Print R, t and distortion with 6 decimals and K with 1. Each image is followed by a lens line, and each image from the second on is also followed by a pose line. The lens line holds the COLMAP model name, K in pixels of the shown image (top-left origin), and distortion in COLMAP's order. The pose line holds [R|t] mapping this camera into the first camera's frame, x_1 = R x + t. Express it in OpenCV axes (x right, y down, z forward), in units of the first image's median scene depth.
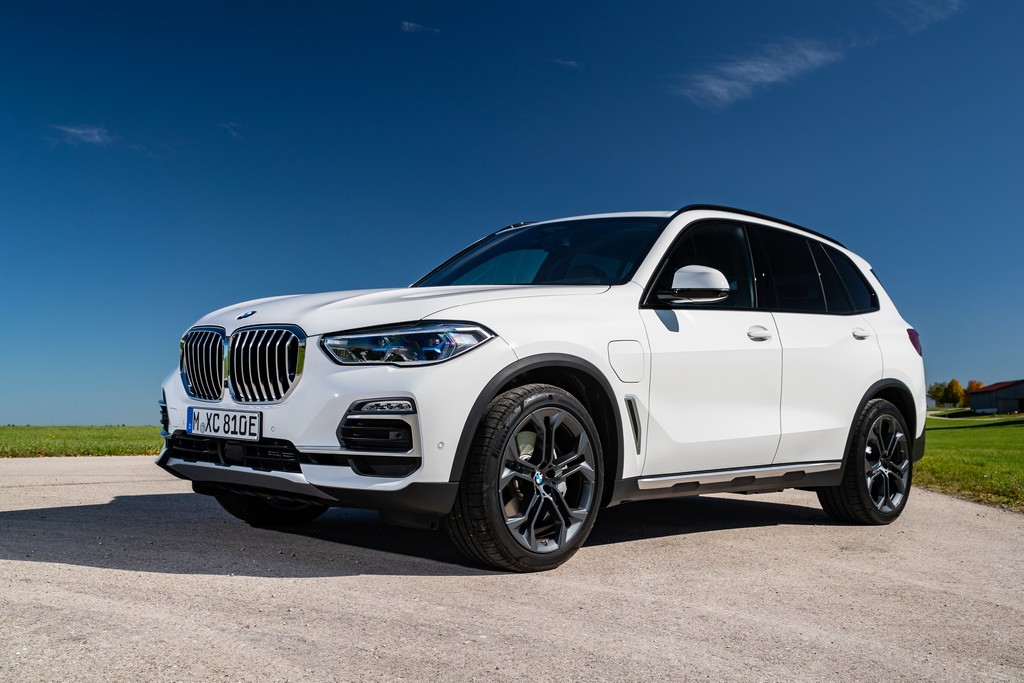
lens RADIAL K [[1126.4, 0, 512.0], [0, 1126.4, 341.5], [0, 0, 1]] dist [0.012315, 0.004667]
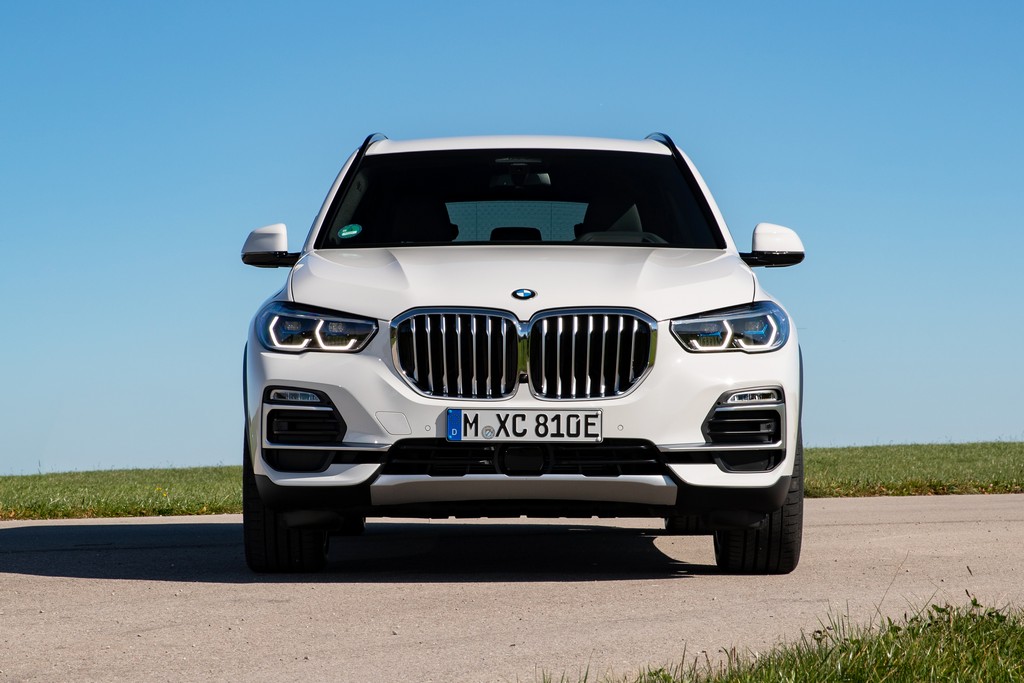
lens RADIAL K [[3188.6, 0, 512.0], [0, 3188.6, 341.5], [0, 0, 1]] dist [-0.077194, -0.335864]
pose [[0.716850, -0.022362, 0.696868, -1.920959], [-0.005358, 0.999279, 0.037577, -0.078922], [-0.697206, -0.030671, 0.716214, -0.688230]]
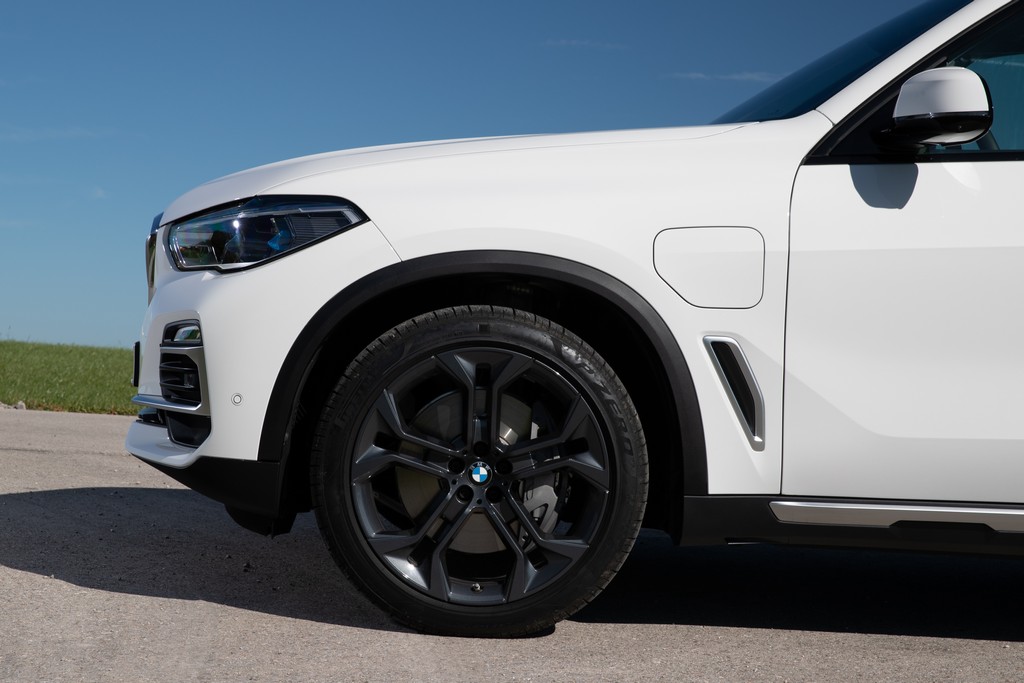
lens RADIAL K [[1890.9, 0, 486.7], [0, 1890.9, 338.5], [0, 0, 1]] dist [0.023587, -0.110296]
pose [[0.690058, 0.004243, -0.723742, 0.709678], [0.001013, 0.999976, 0.006828, 0.048132], [0.723754, -0.005445, 0.690037, 0.355268]]
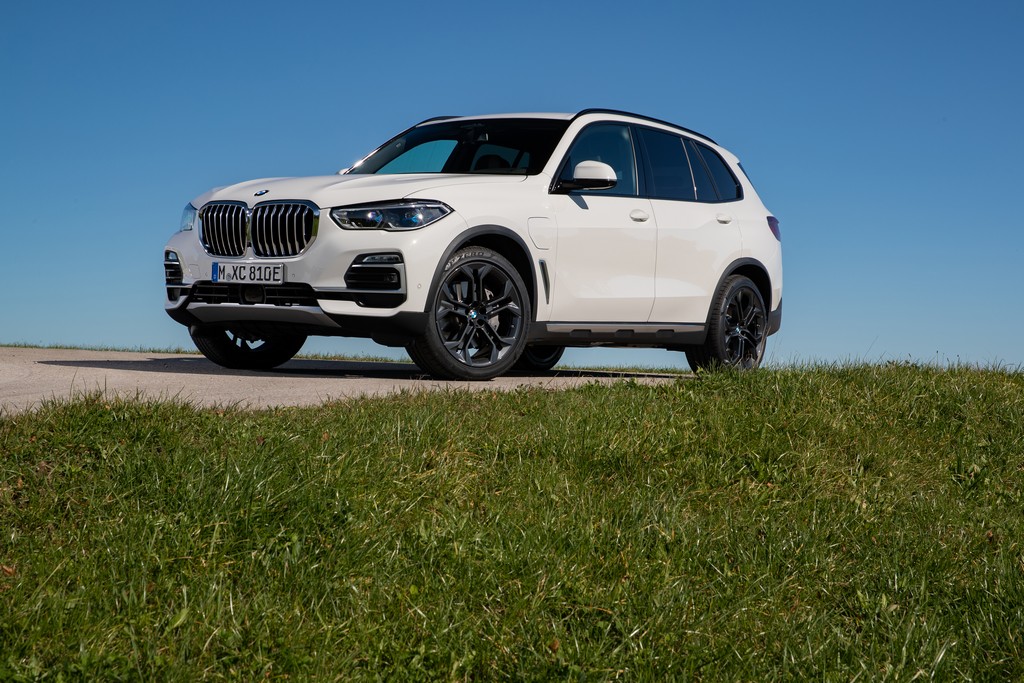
lens RADIAL K [[1654.6, 0, 512.0], [0, 1654.6, 341.5], [0, 0, 1]] dist [0.159826, 0.009665]
pose [[0.990911, 0.002856, 0.134490, -0.211208], [-0.010208, 0.998488, 0.054012, 0.043663], [-0.134132, -0.054894, 0.989442, -1.020976]]
